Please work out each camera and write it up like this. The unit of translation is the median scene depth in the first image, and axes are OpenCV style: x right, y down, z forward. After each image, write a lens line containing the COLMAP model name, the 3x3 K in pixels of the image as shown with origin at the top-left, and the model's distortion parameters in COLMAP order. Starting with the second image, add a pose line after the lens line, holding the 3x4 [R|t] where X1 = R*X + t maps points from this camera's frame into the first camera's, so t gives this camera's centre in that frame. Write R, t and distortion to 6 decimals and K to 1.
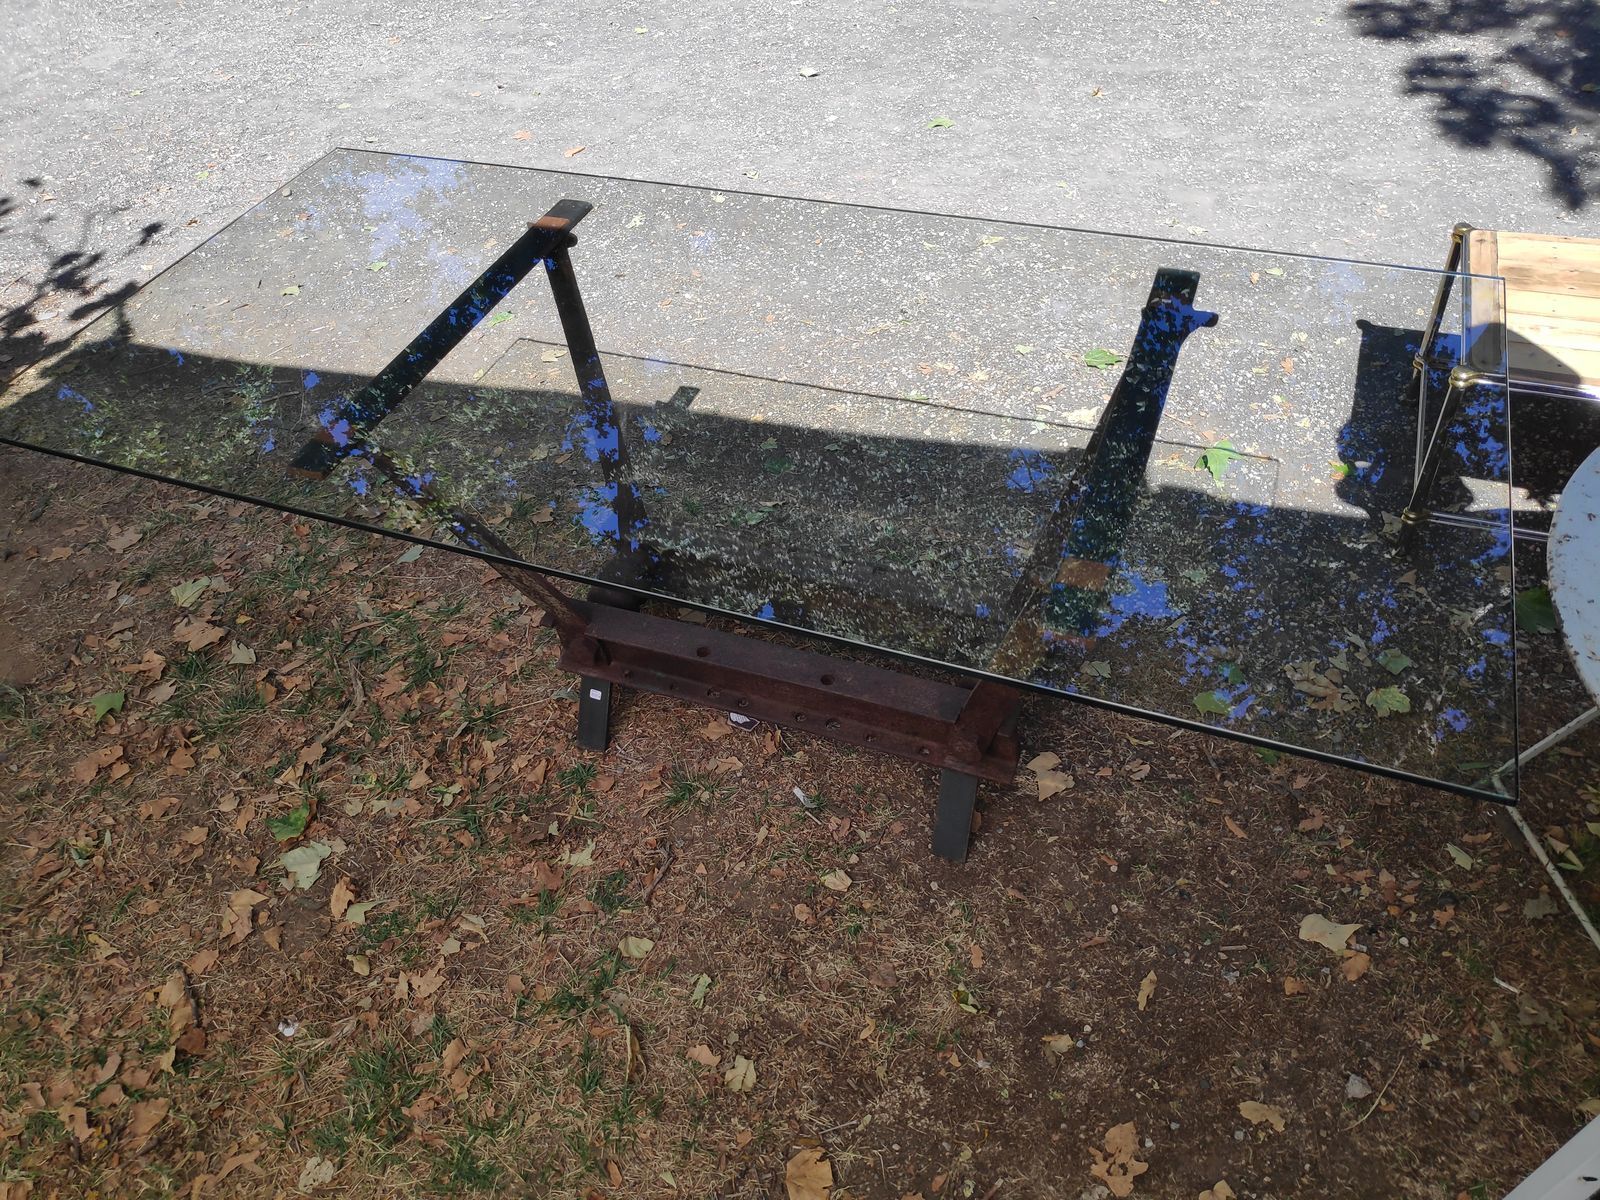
lens RADIAL K [[1140.8, 0, 800.0], [0, 1140.8, 600.0], [0, 0, 1]] dist [0.060658, -0.137135]
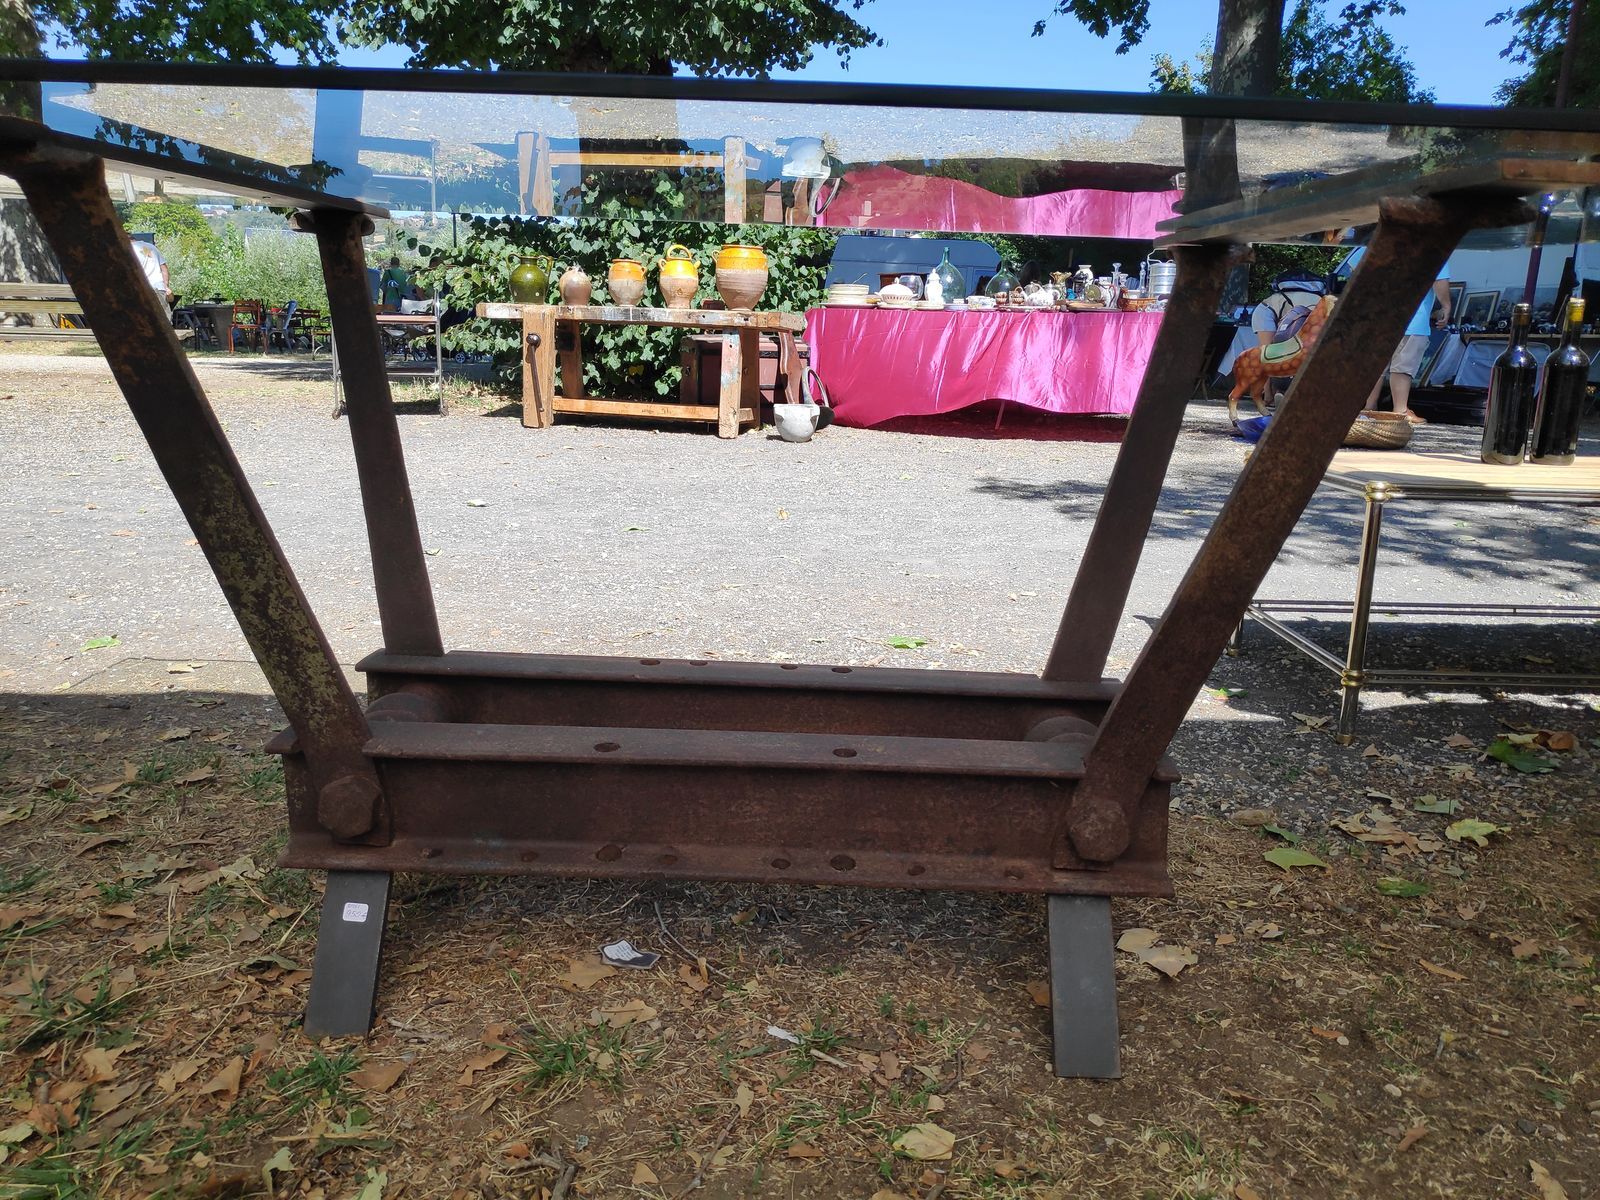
lens RADIAL K [[1152.0, 0, 800.0], [0, 1152.0, 600.0], [0, 0, 1]] dist [-0.019549, 0.002927]
pose [[0.928683, 0.033606, 0.369350, -0.190394], [0.169171, 0.847863, -0.502503, 0.259872], [-0.330045, 0.529149, 0.781711, 0.456849]]
